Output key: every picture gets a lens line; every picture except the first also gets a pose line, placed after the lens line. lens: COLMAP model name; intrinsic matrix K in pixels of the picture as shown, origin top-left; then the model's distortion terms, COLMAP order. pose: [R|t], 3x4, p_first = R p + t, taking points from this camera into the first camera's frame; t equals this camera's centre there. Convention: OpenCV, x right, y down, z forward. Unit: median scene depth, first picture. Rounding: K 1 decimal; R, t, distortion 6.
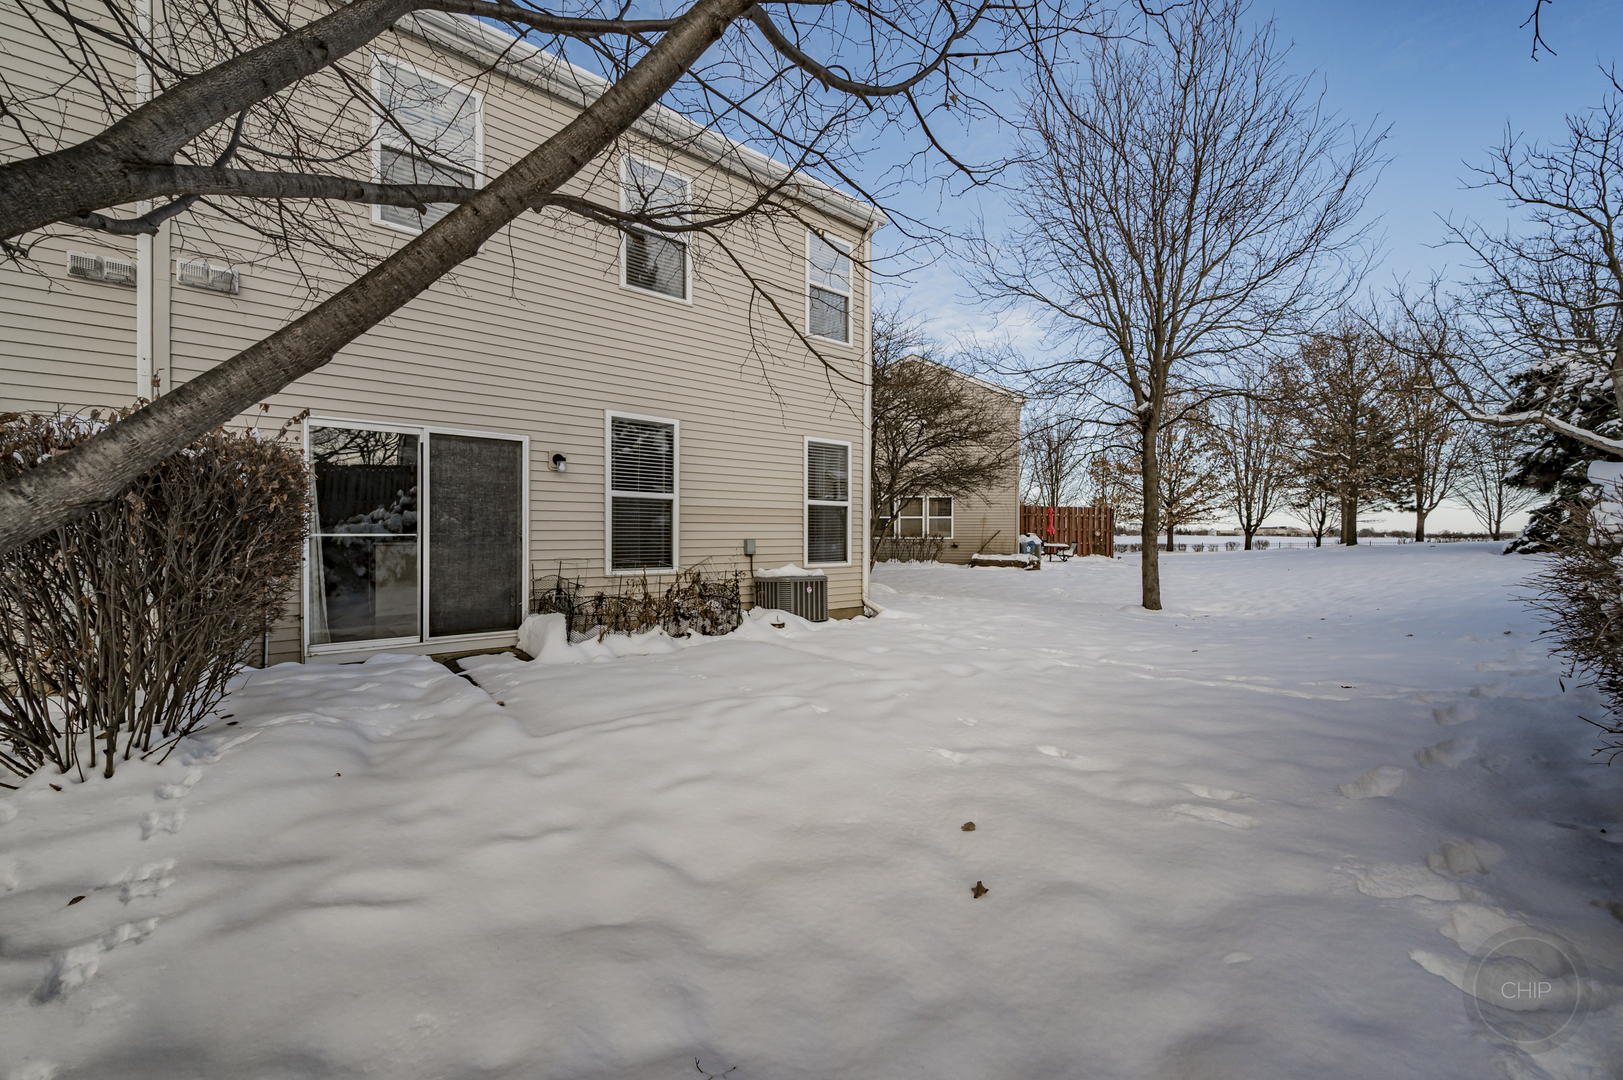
lens RADIAL K [[660.4, 0, 817.3], [0, 660.4, 532.0], [0, 0, 1]] dist [0.000049, -0.000082]
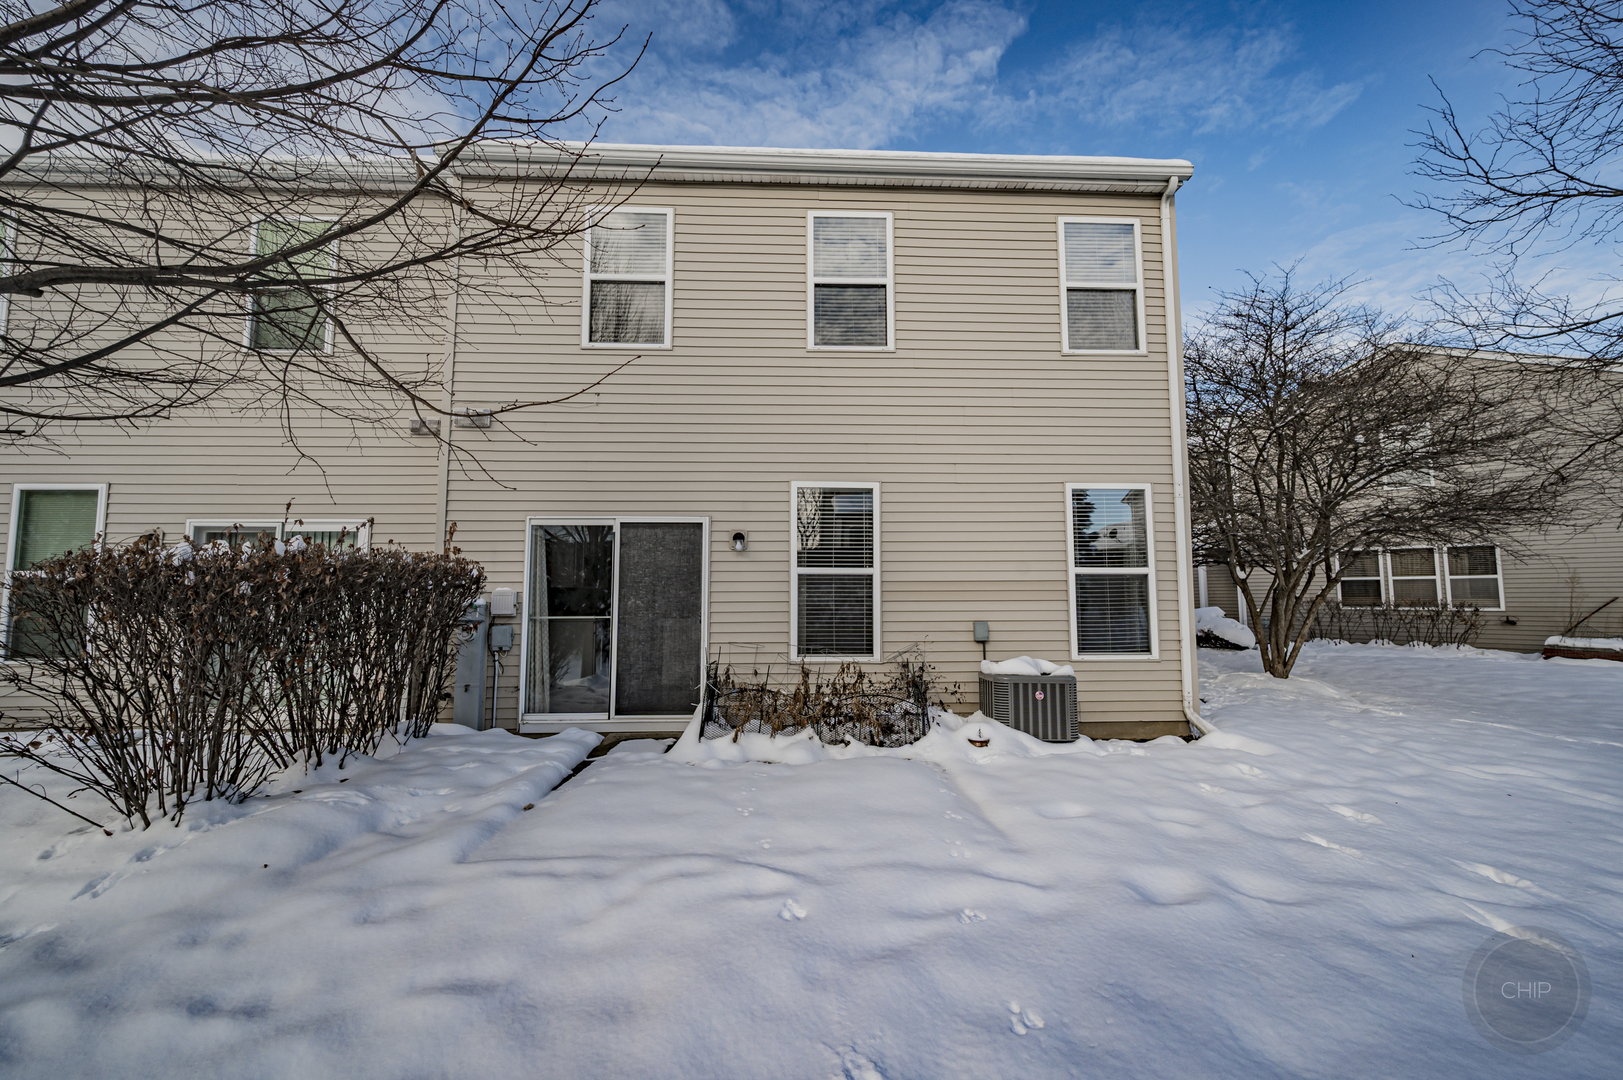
lens RADIAL K [[660.4, 0, 817.3], [0, 660.4, 532.0], [0, 0, 1]] dist [0.000049, -0.000082]
pose [[0.779822, -0.063127, -0.622811, 0.284294], [0.005220, 0.995524, -0.094369, -0.025608], [0.625980, 0.070340, 0.776660, 0.304570]]
